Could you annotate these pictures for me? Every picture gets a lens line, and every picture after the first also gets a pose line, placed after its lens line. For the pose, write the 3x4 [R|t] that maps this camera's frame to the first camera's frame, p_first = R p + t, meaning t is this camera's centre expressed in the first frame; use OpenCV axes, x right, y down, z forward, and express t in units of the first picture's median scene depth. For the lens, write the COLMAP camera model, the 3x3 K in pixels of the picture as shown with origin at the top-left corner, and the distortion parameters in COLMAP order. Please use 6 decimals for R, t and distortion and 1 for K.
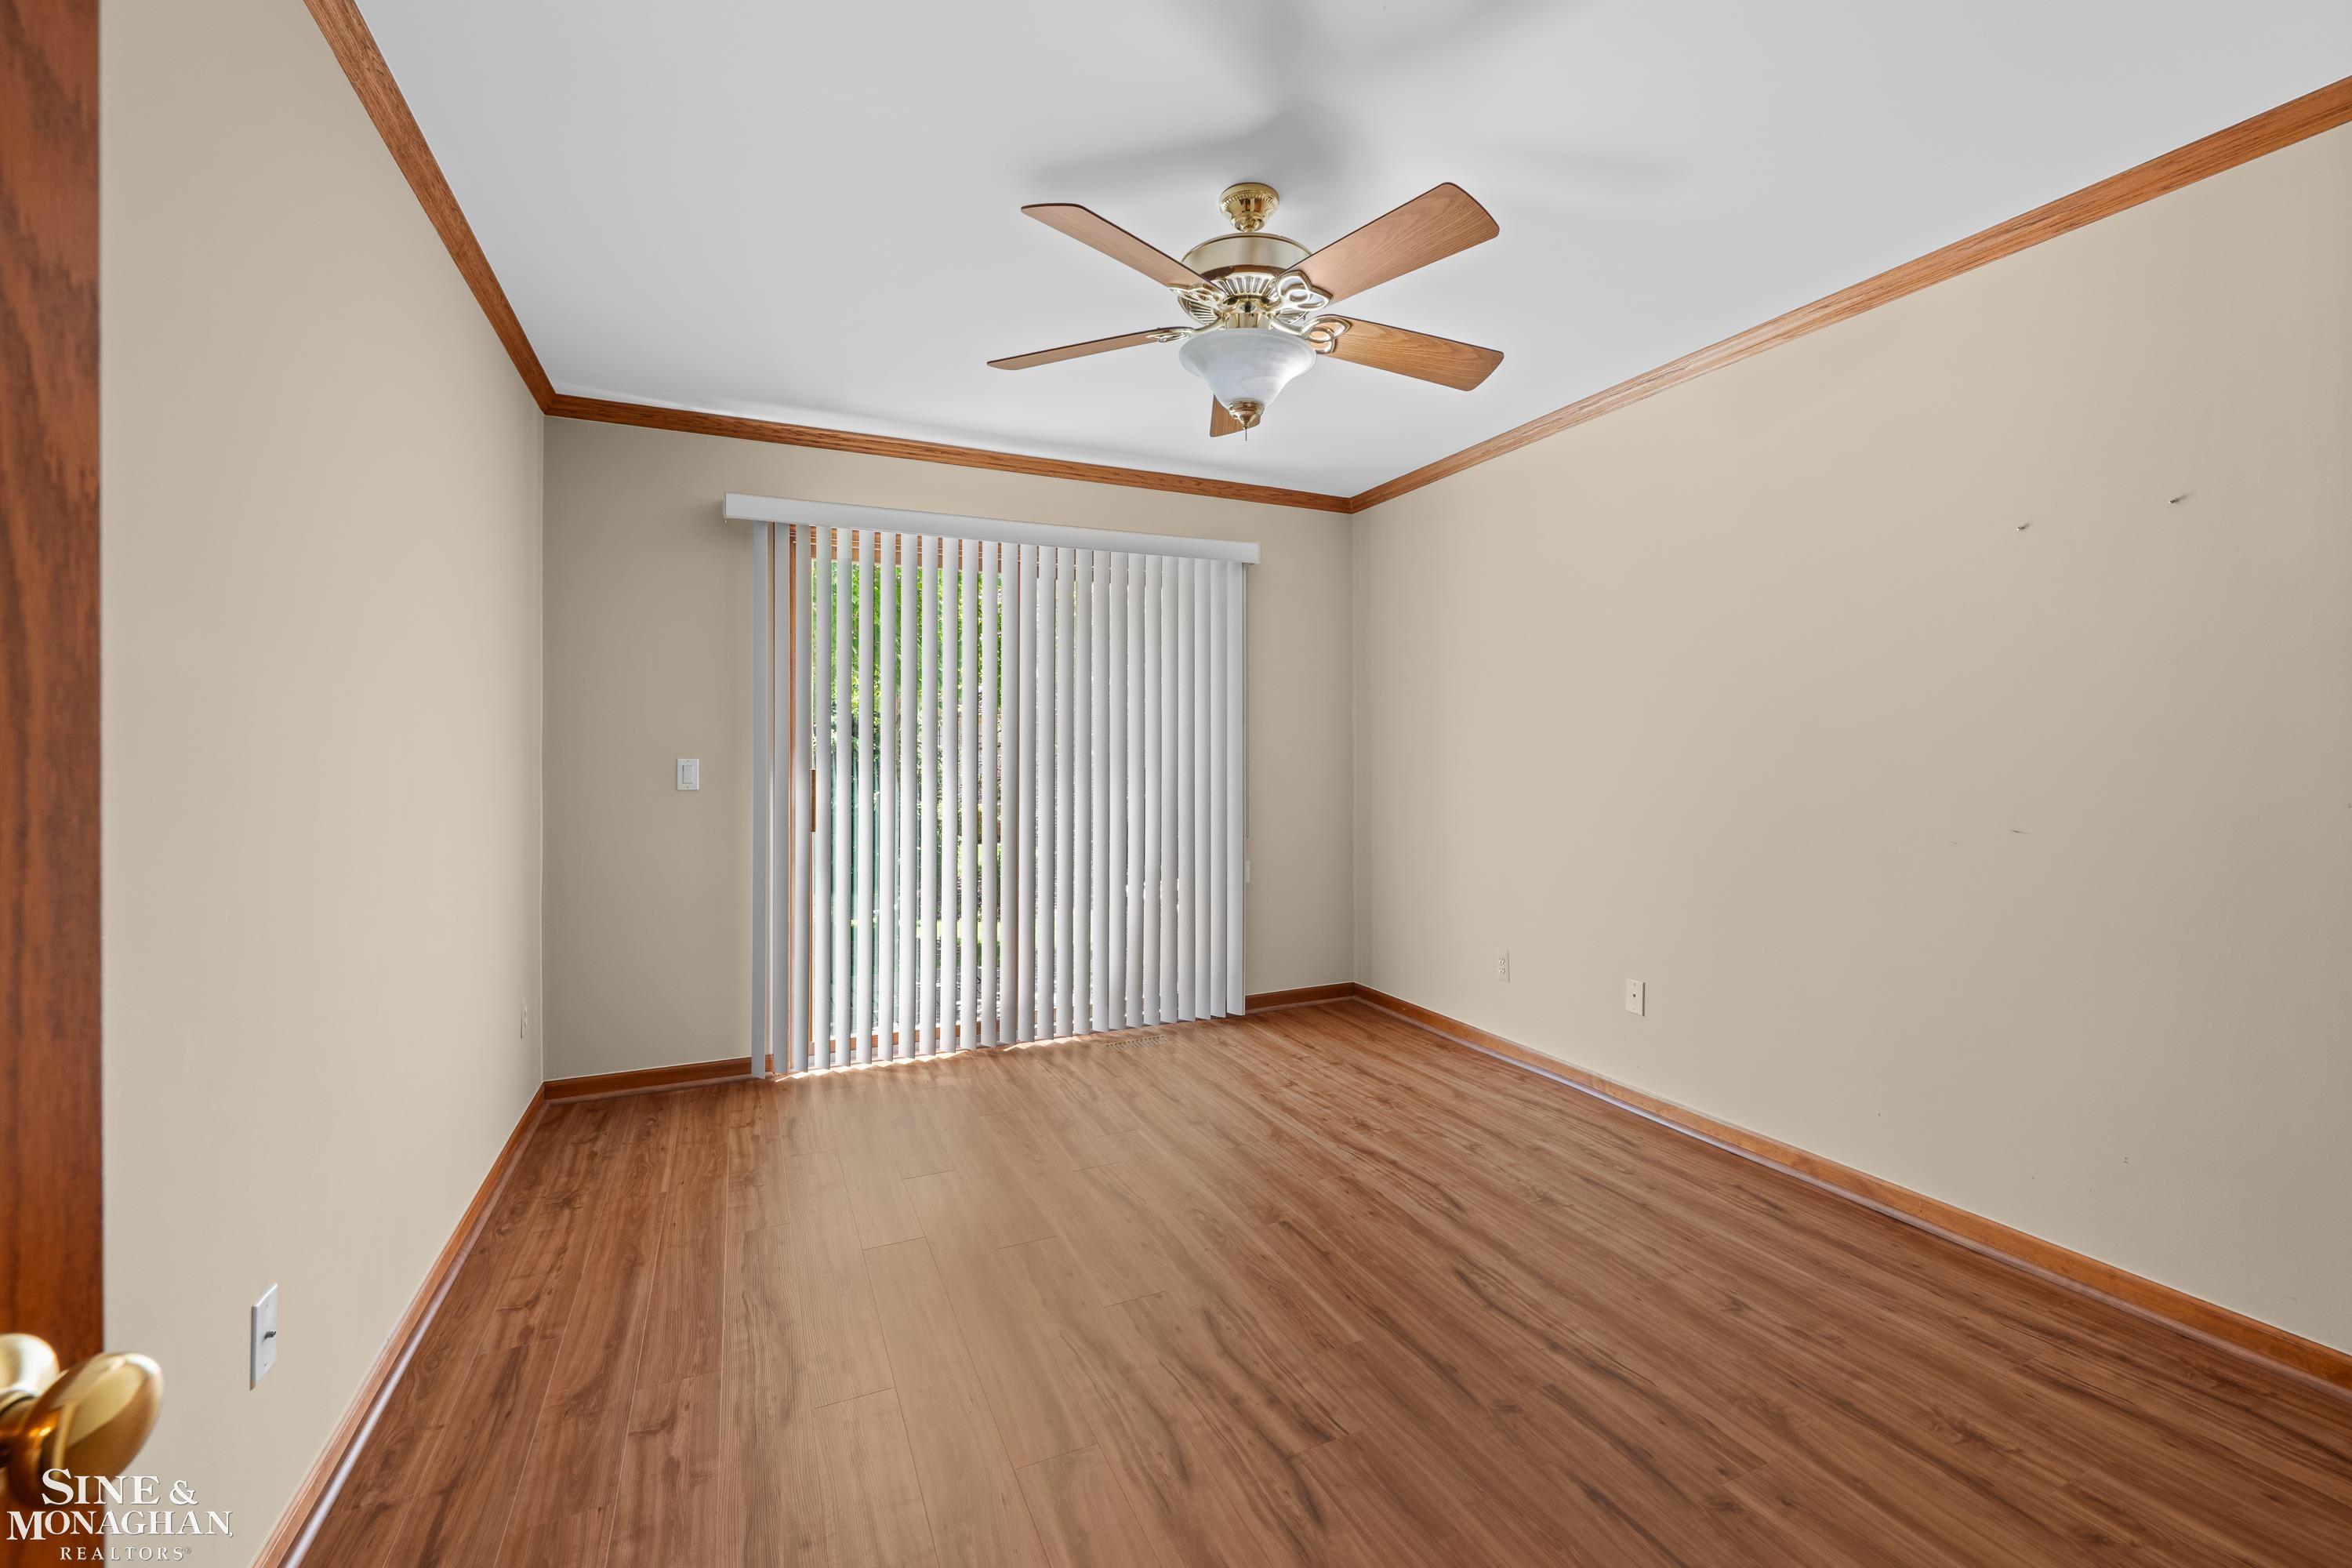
lens RADIAL K [[939.5, 0, 1176.6], [0, 939.5, 785.7], [0, 0, 1]] dist [0.000887, 0.000148]
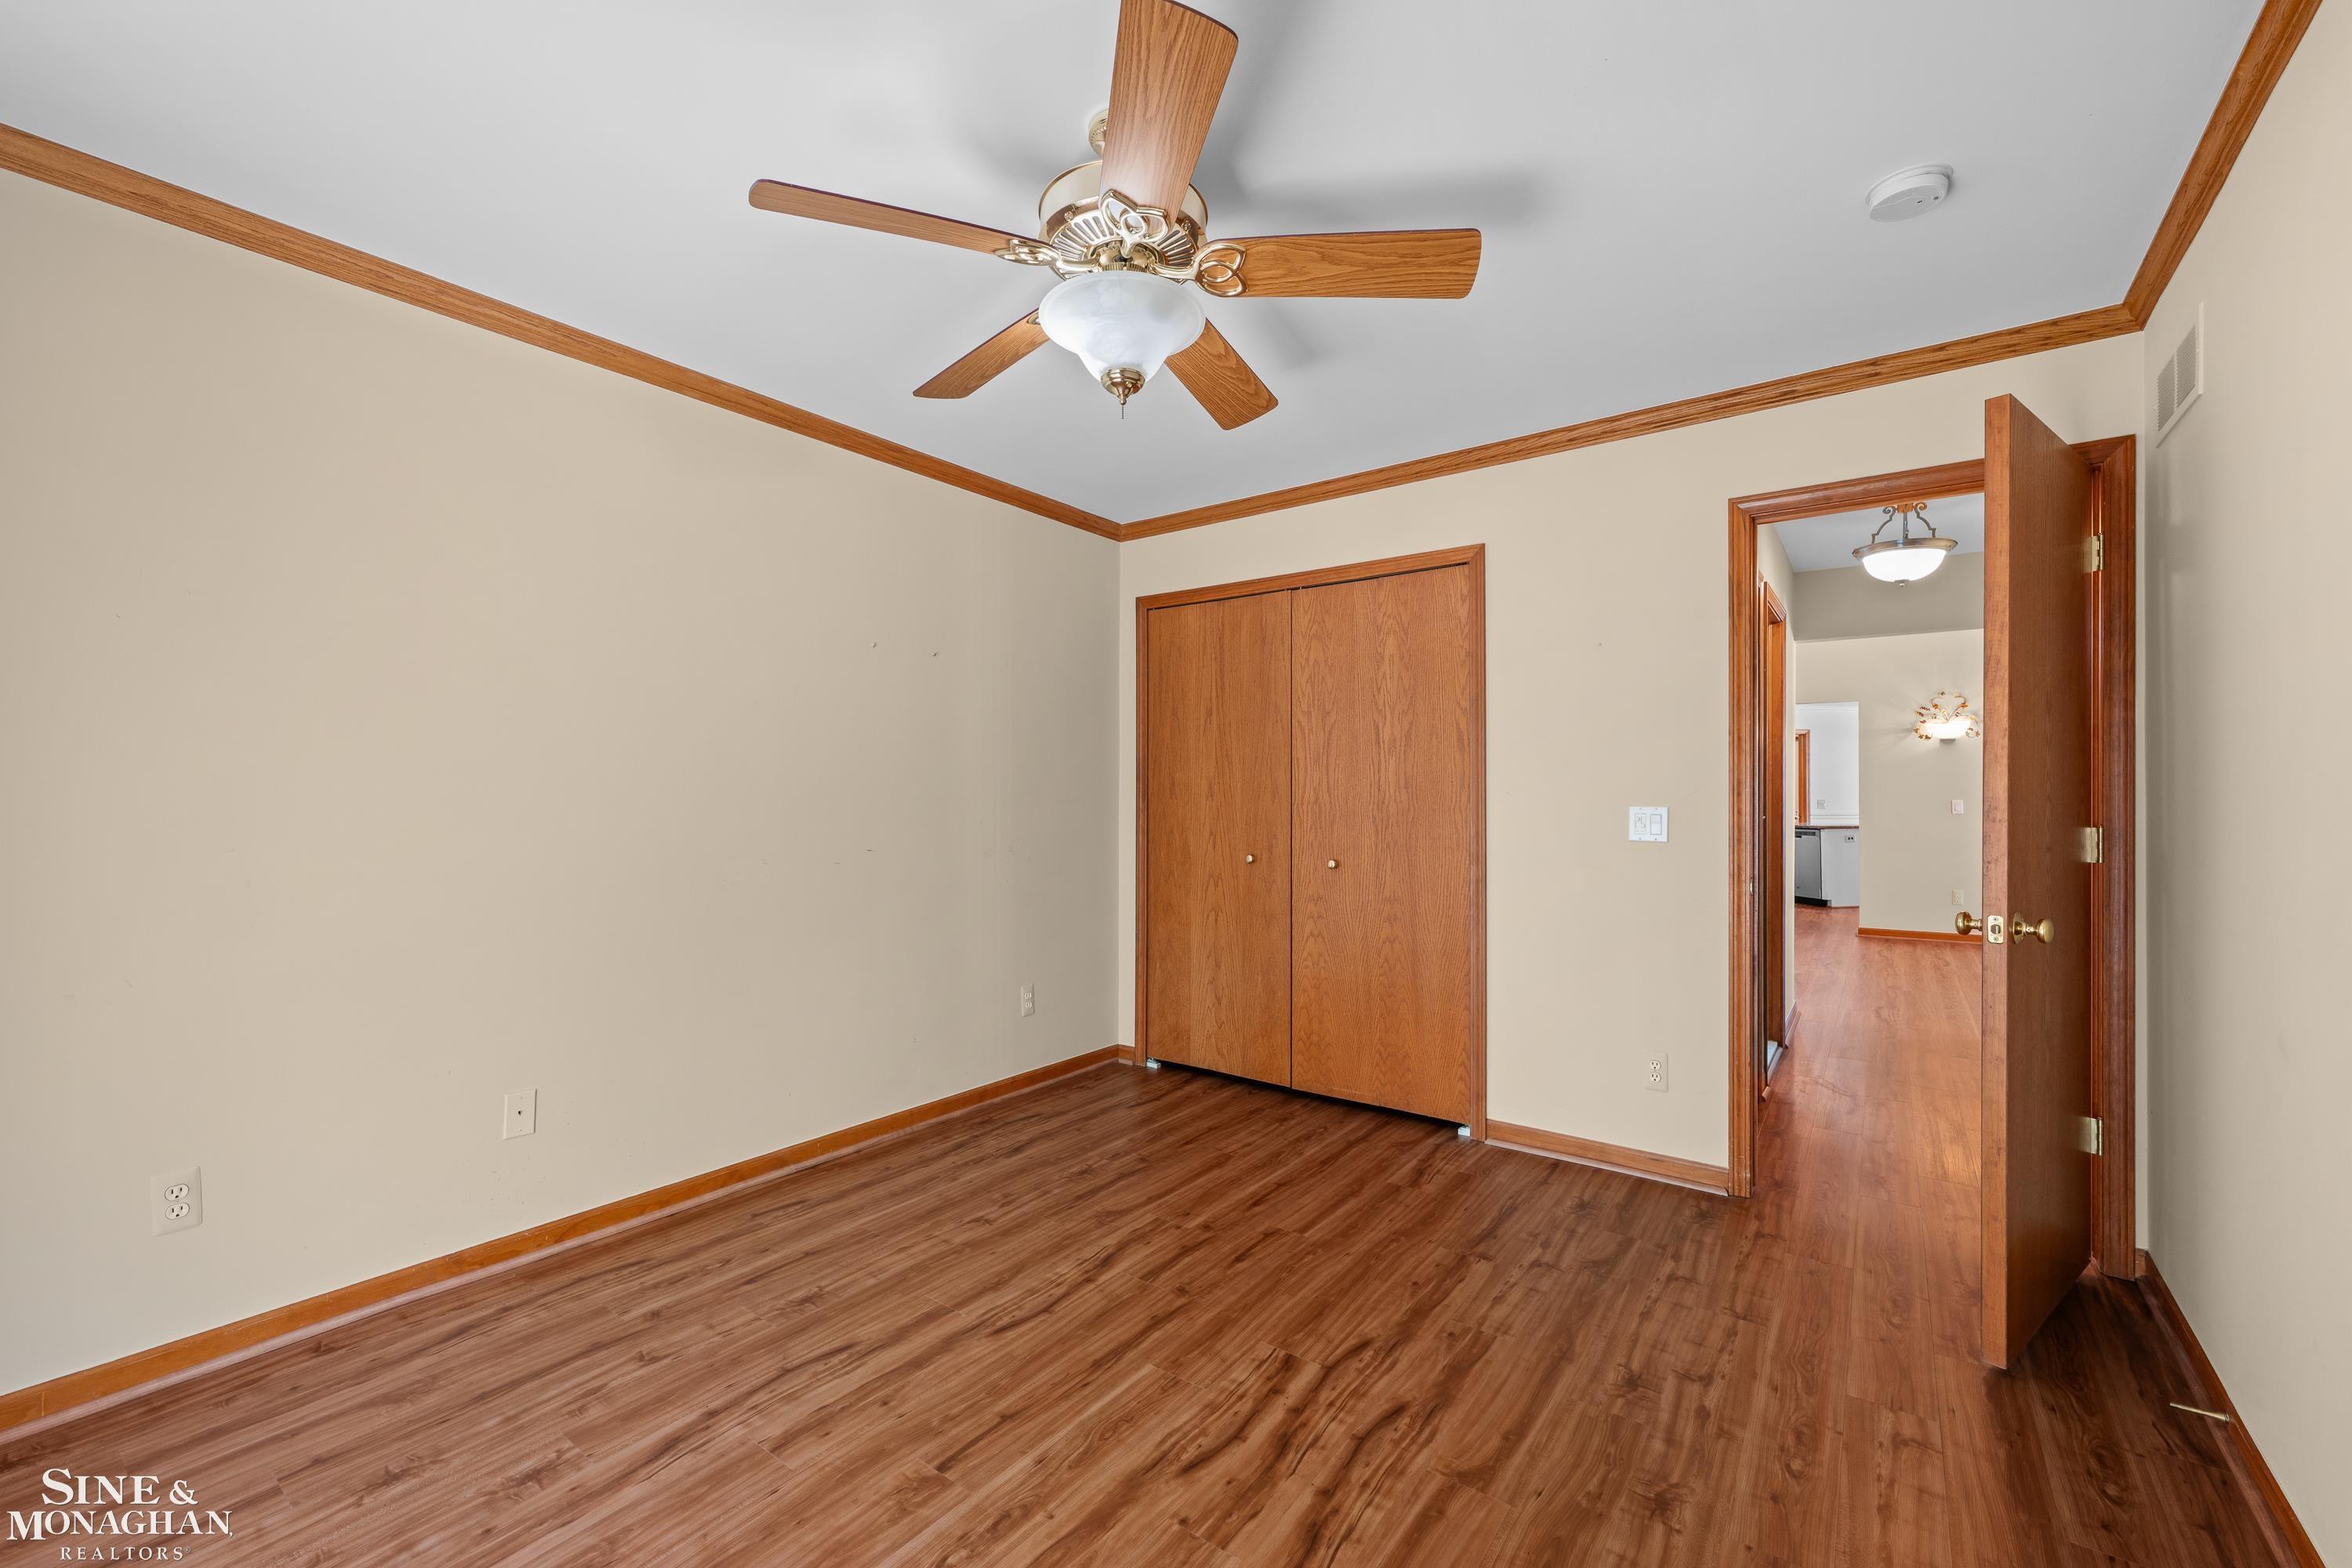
lens RADIAL K [[939.5, 0, 1176.6], [0, 939.5, 785.7], [0, 0, 1]] dist [0.000887, 0.000148]
pose [[-0.472091, 0.010808, 0.881483, -0.633244], [0.027409, 0.999621, 0.002423, -0.044811], [-0.881124, 0.025305, -0.472209, 1.241051]]
